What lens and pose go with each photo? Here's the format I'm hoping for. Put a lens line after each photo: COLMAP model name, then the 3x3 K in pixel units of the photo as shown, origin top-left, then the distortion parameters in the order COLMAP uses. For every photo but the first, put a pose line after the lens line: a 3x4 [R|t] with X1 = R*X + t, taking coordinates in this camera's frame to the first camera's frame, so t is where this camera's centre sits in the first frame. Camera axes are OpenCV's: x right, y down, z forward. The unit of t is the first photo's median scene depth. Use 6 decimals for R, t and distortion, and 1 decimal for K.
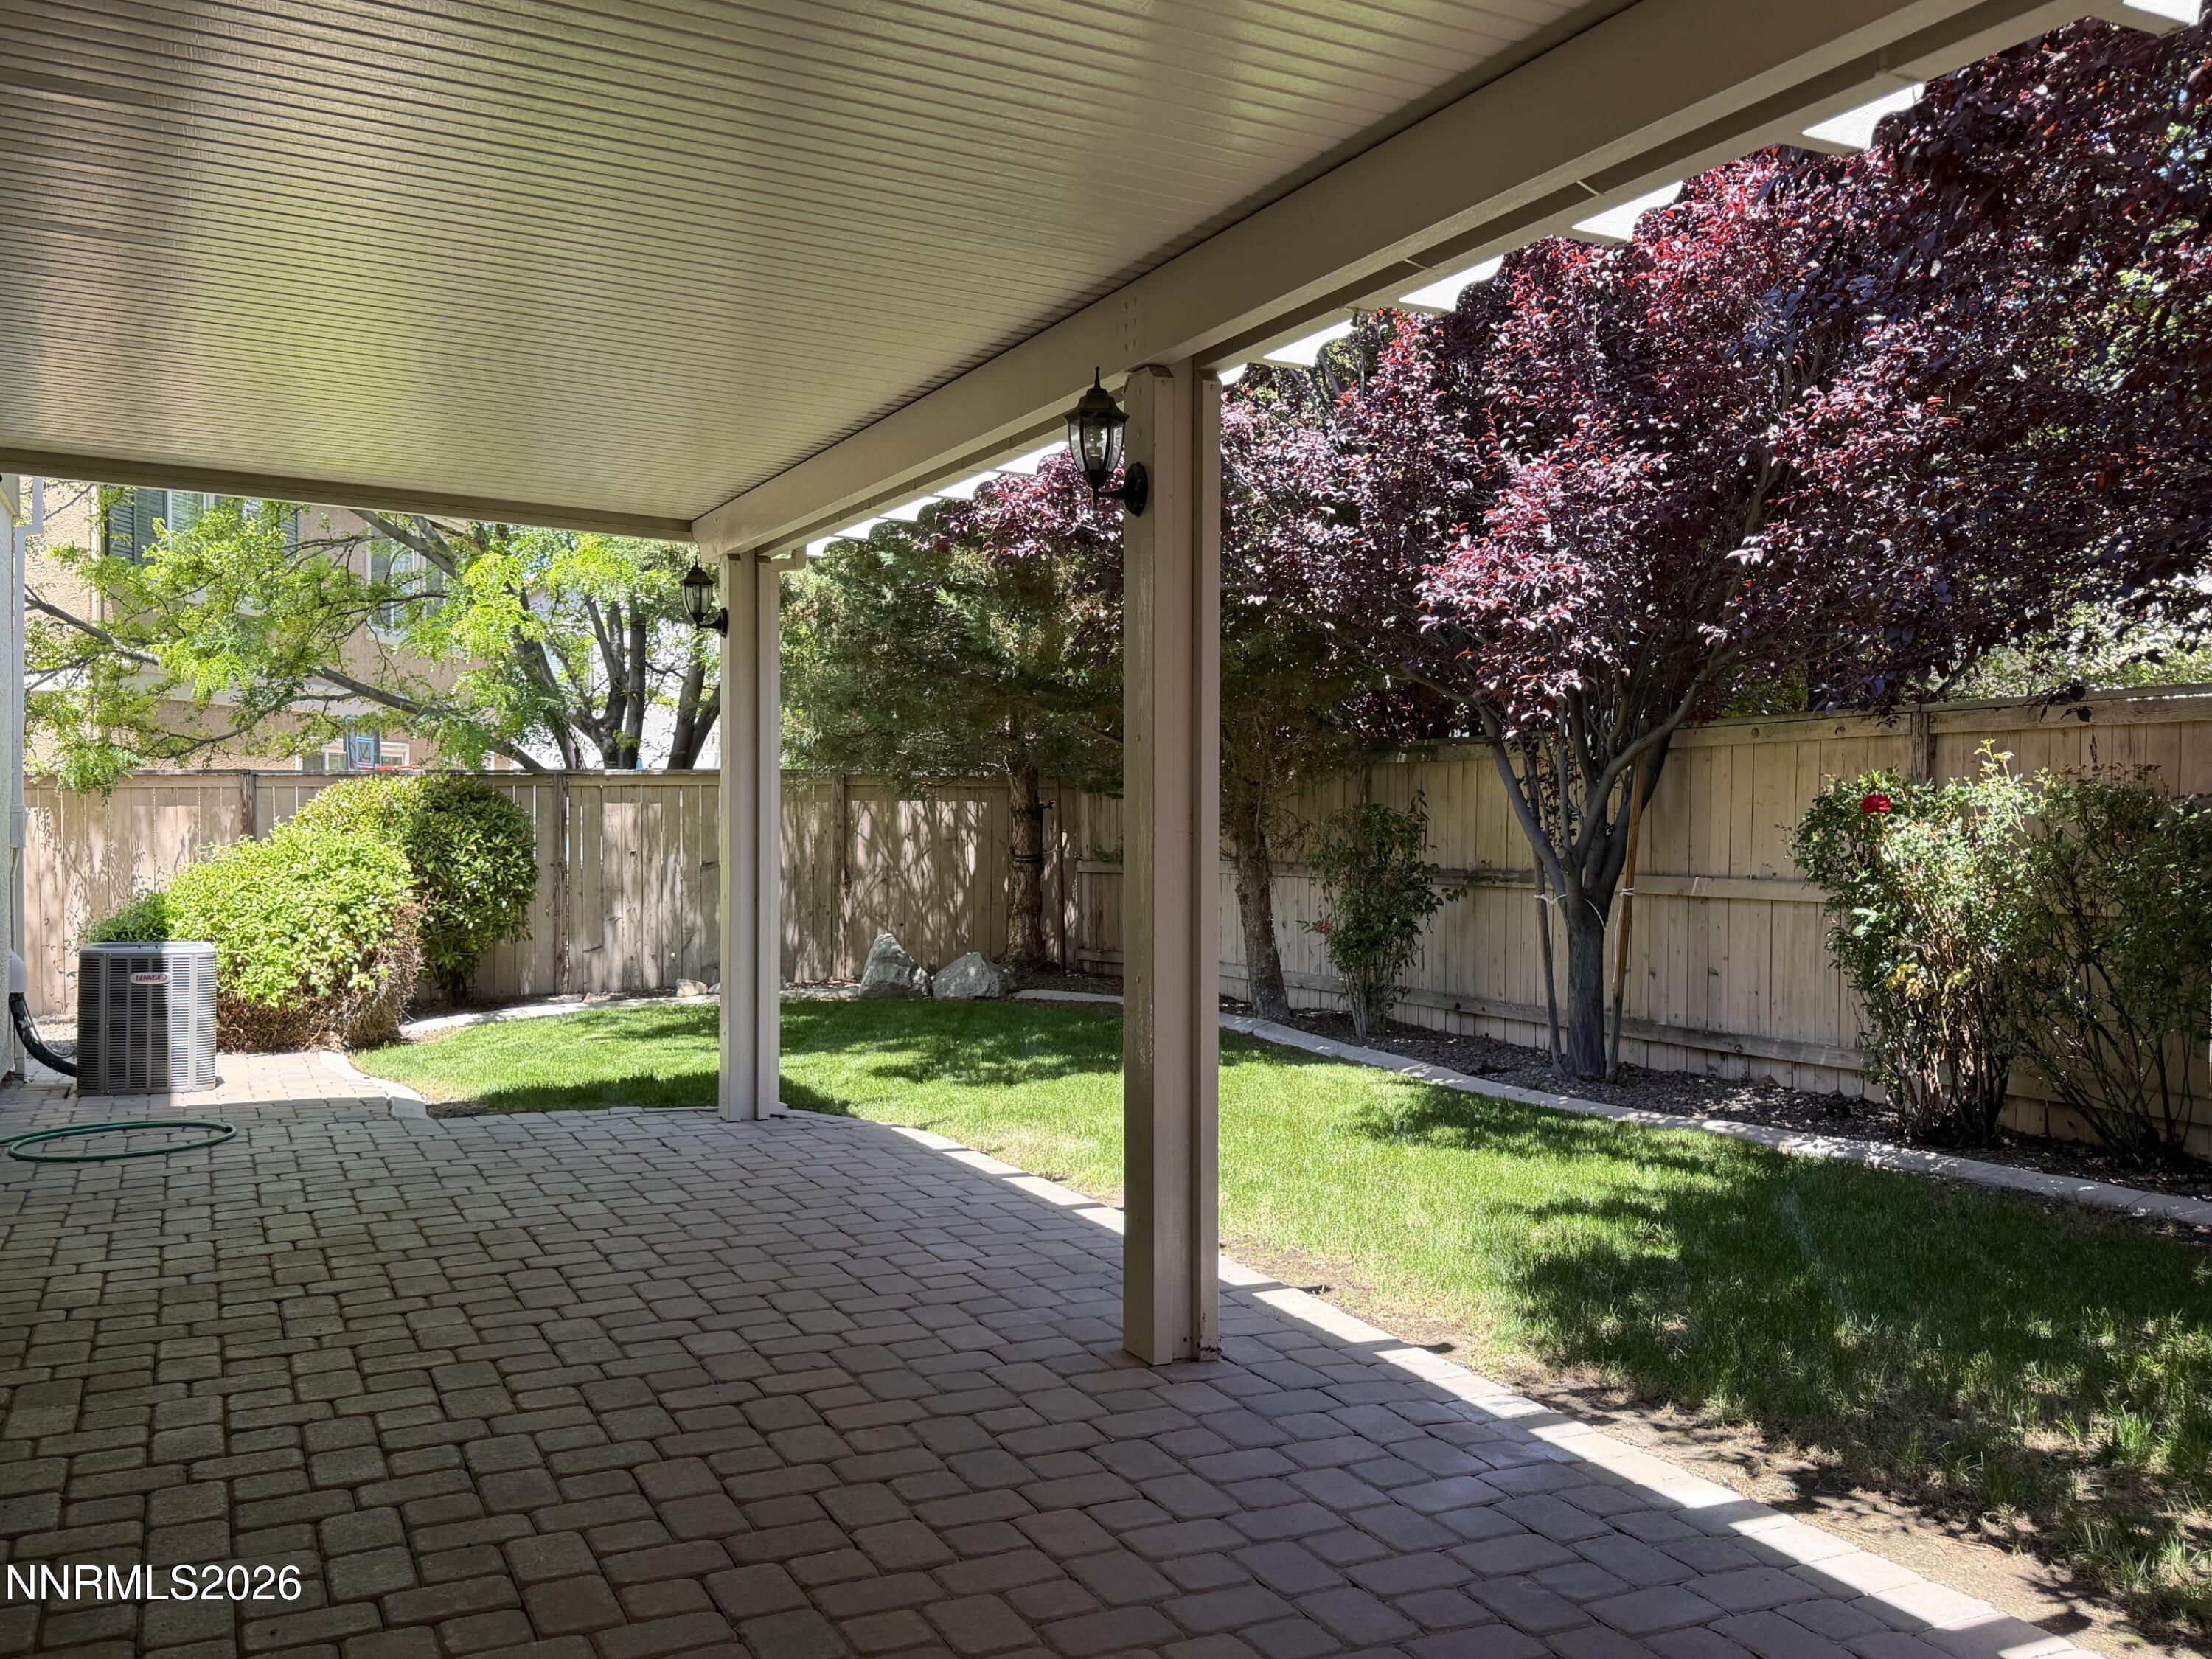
lens RADIAL K [[1905.4, 0, 1105.3], [0, 1905.4, 844.7], [0, 0, 1]] dist [0.167067, -0.319578]
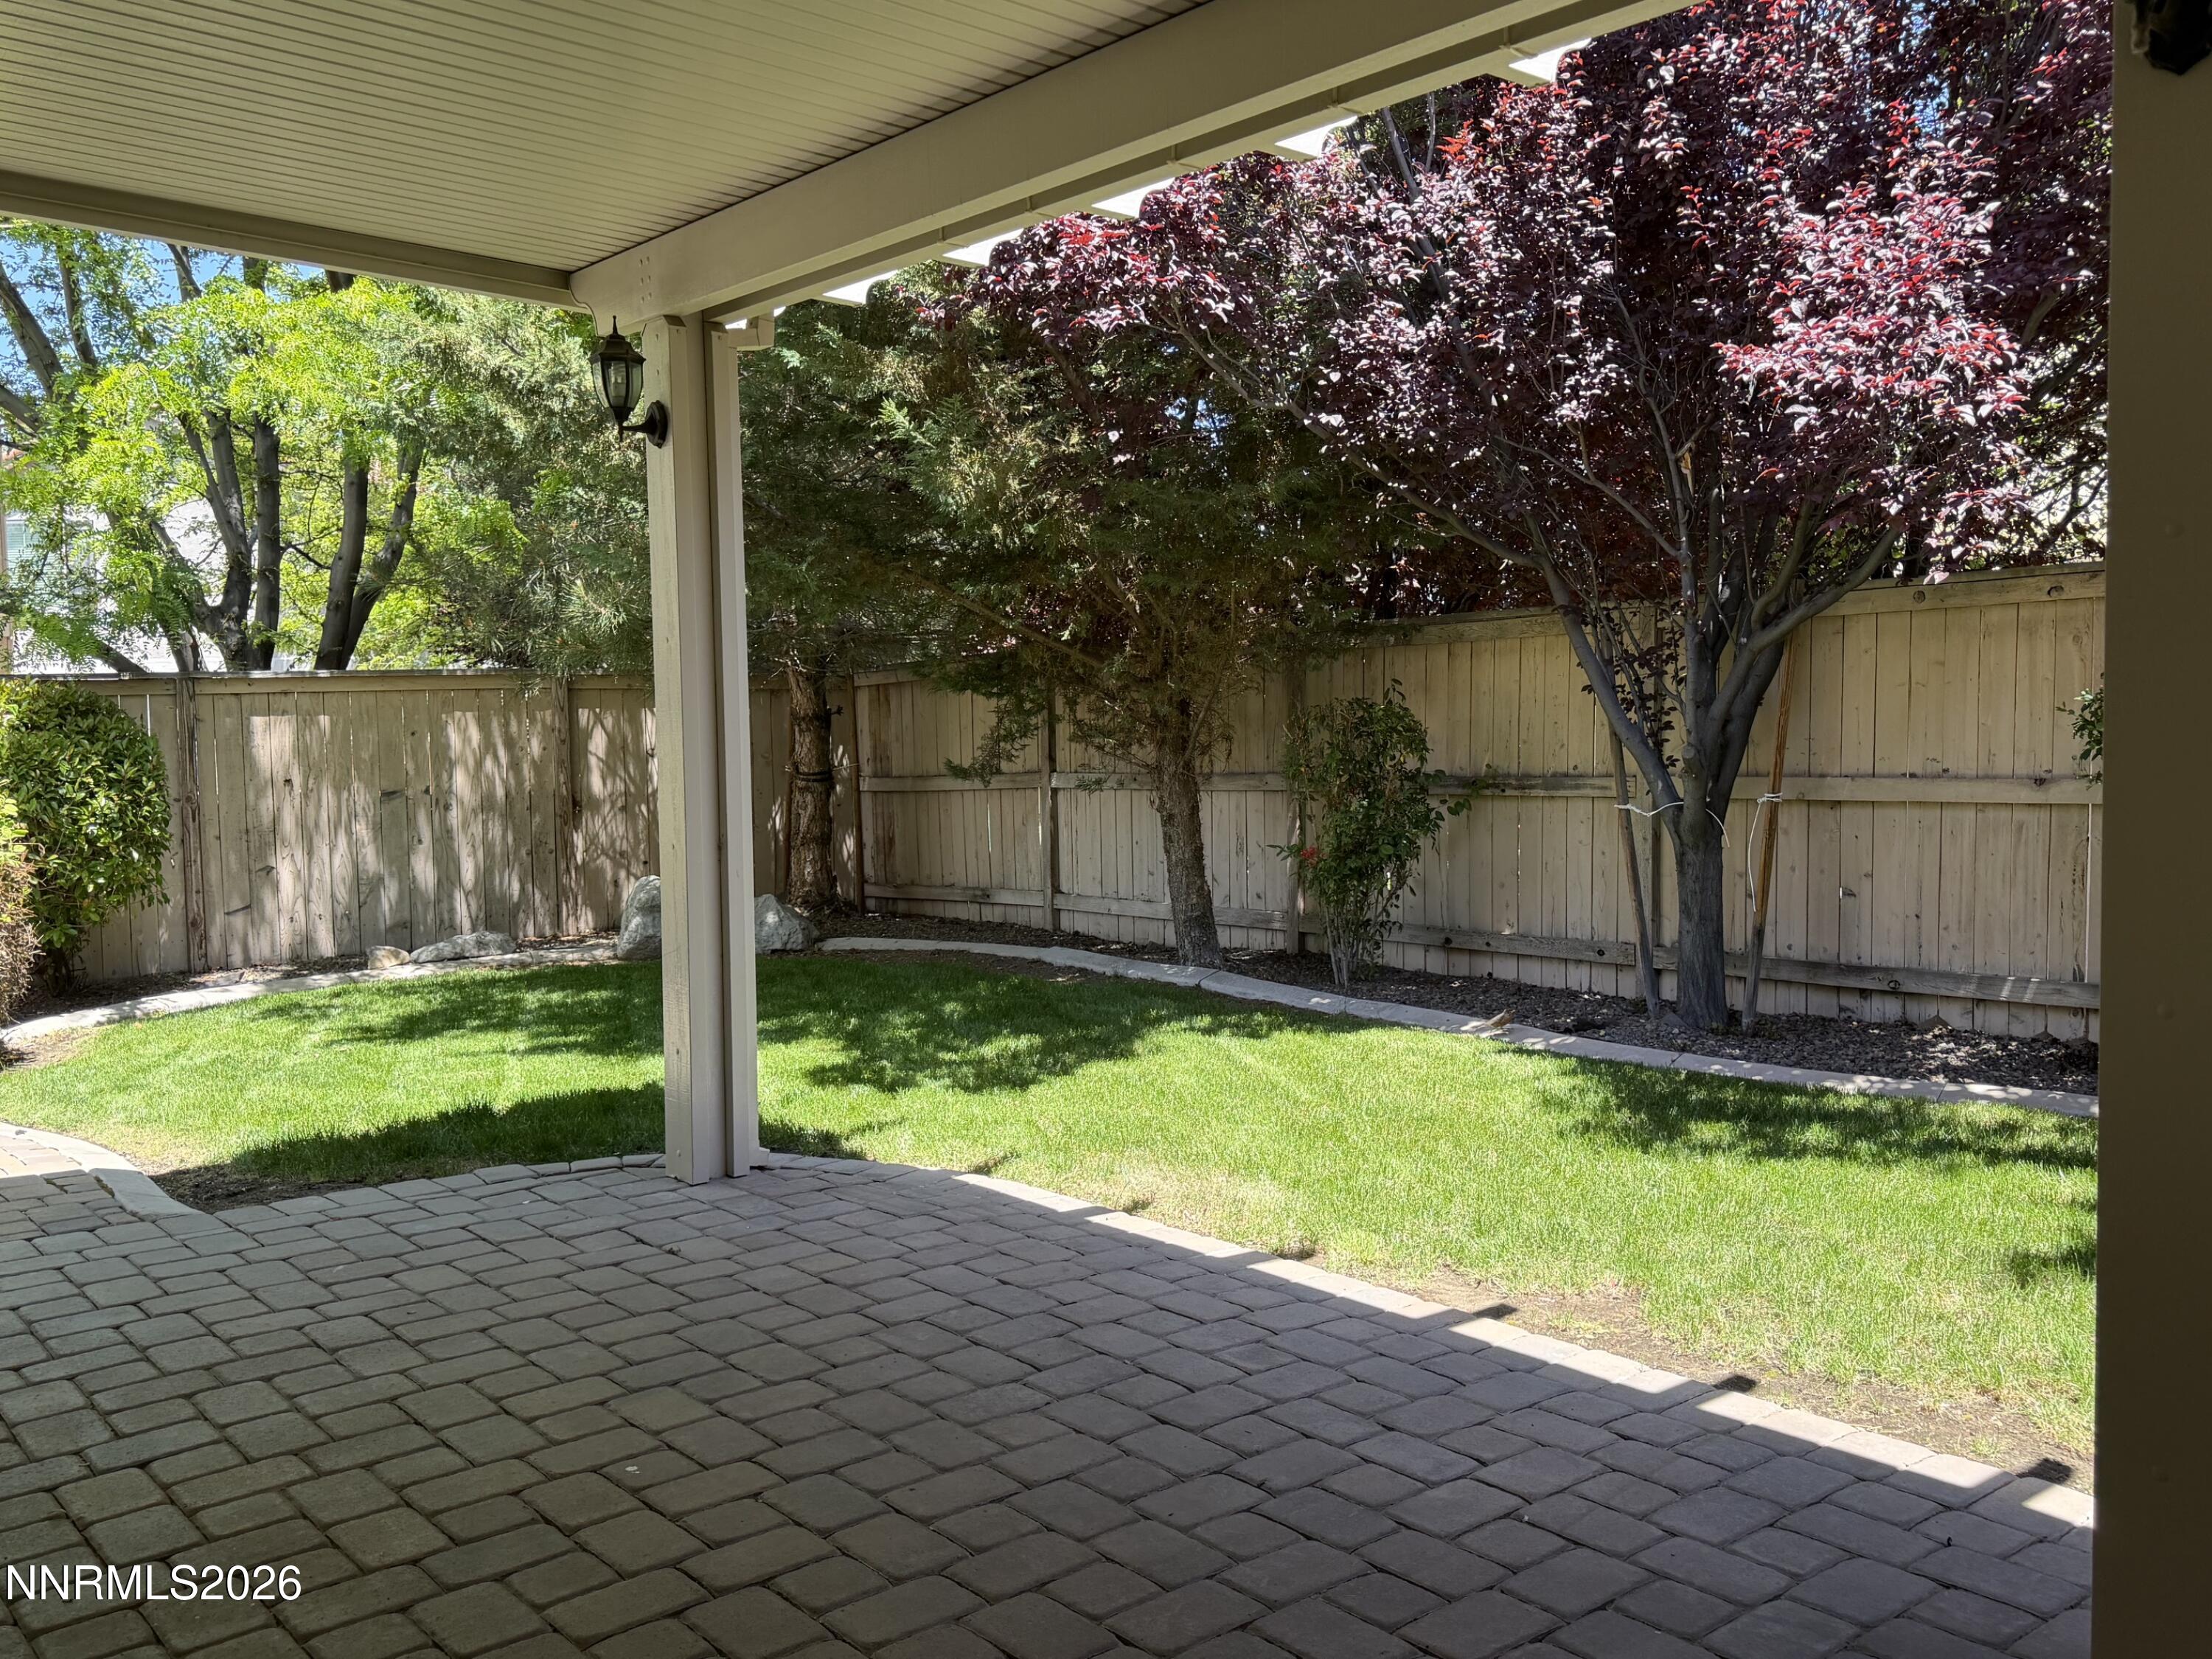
lens RADIAL K [[1905.4, 0, 1105.3], [0, 1905.4, 844.7], [0, 0, 1]] dist [0.167067, -0.319578]
pose [[0.970596, -0.034942, 0.238166, -0.145567], [0.023689, 0.998471, 0.049950, -0.001904], [-0.239547, -0.042840, 0.969939, 0.222694]]
